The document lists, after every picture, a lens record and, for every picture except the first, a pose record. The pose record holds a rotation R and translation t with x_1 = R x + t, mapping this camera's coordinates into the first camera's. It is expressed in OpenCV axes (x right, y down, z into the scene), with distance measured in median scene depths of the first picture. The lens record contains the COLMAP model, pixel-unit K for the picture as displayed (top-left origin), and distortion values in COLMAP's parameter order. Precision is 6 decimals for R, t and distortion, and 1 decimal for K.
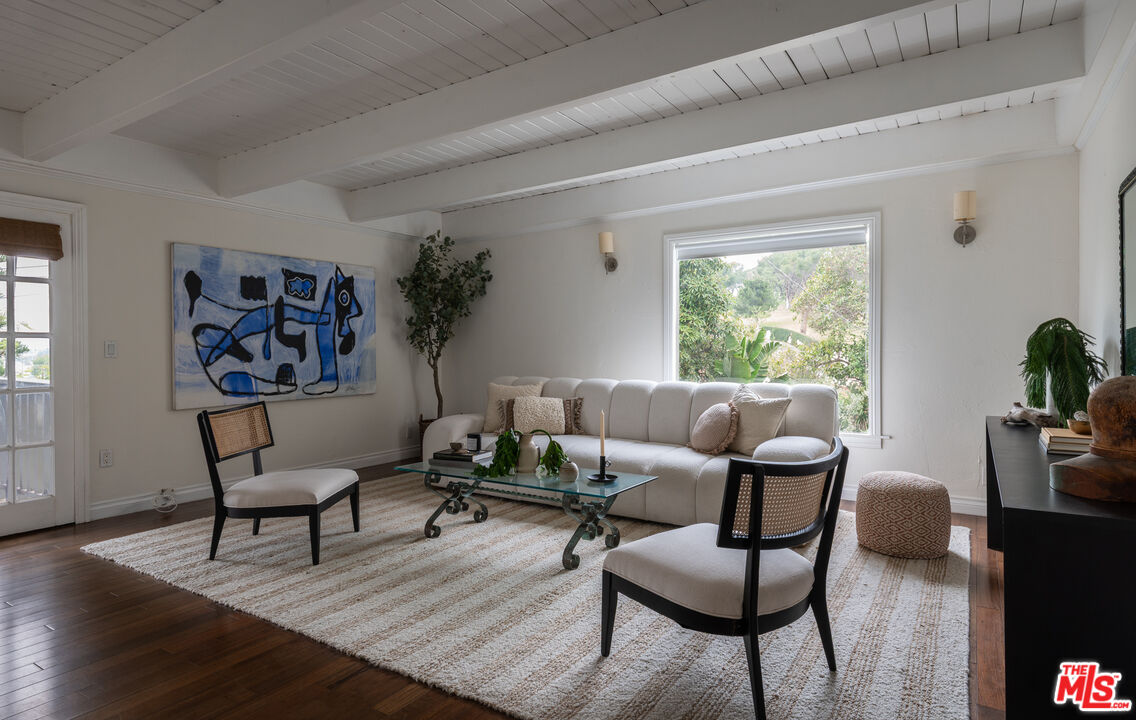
lens RADIAL K [[621.0, 0, 571.1], [0, 621.0, 357.8], [0, 0, 1]] dist [0.003941, -0.000252]
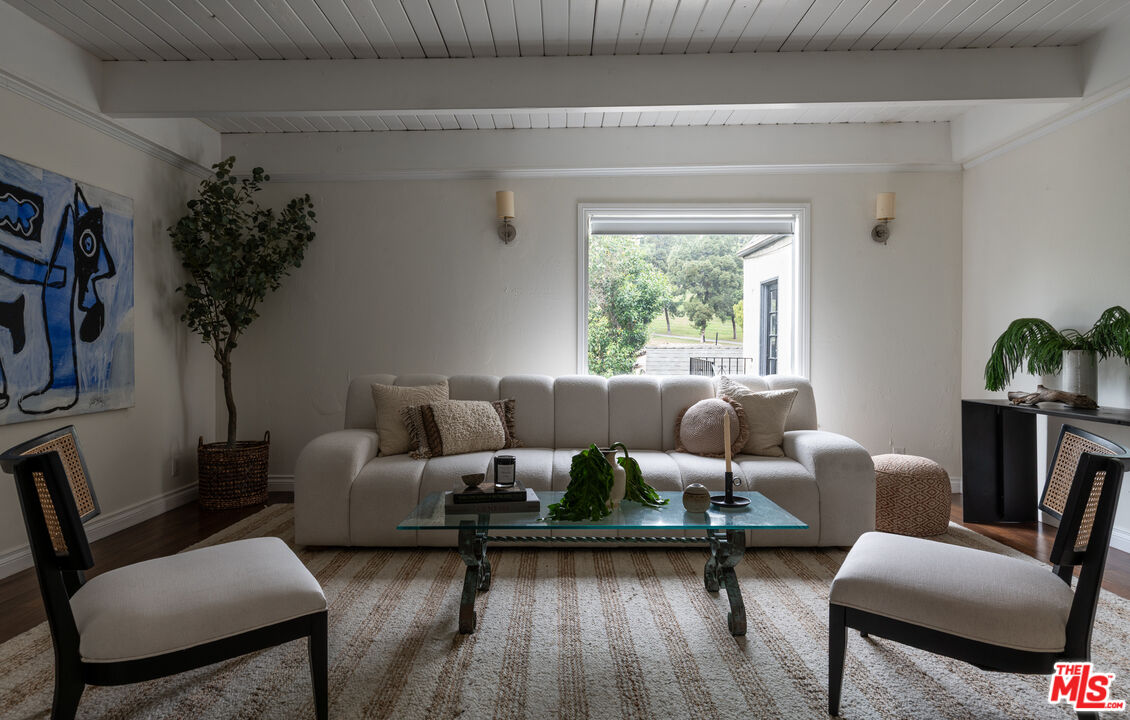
lens RADIAL K [[636.4, 0, 560.7], [0, 636.4, 351.7], [0, 0, 1]] dist [0.003993, 0.002525]
pose [[0.845034, 0.002295, 0.534708, -0.320904], [0.003648, 0.999943, -0.010057, 0.012153], [-0.534701, 0.010449, 0.844977, 0.275477]]
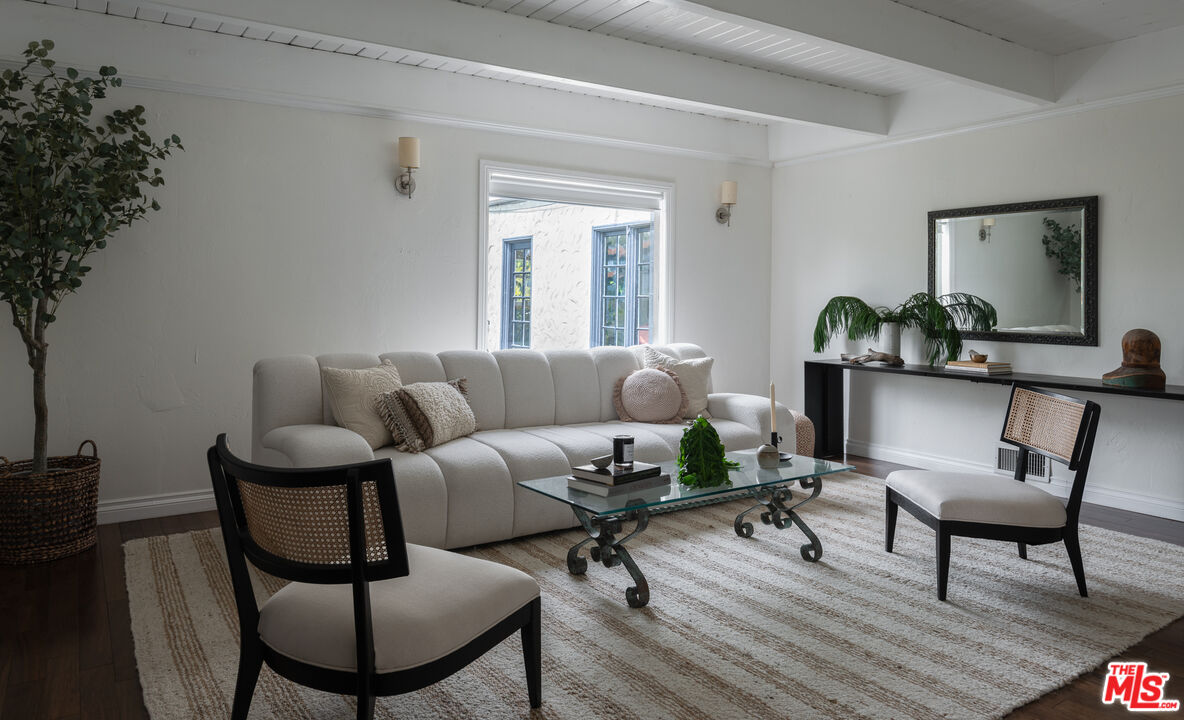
lens RADIAL K [[765.7, 0, 580.5], [0, 765.7, 308.8], [0, 0, 1]] dist [-0.004443, -0.000384]
pose [[0.405908, 0.000589, 0.913914, -0.642391], [0.003517, 0.999991, -0.002207, -0.010003], [-0.913907, 0.004110, 0.405902, 0.486214]]
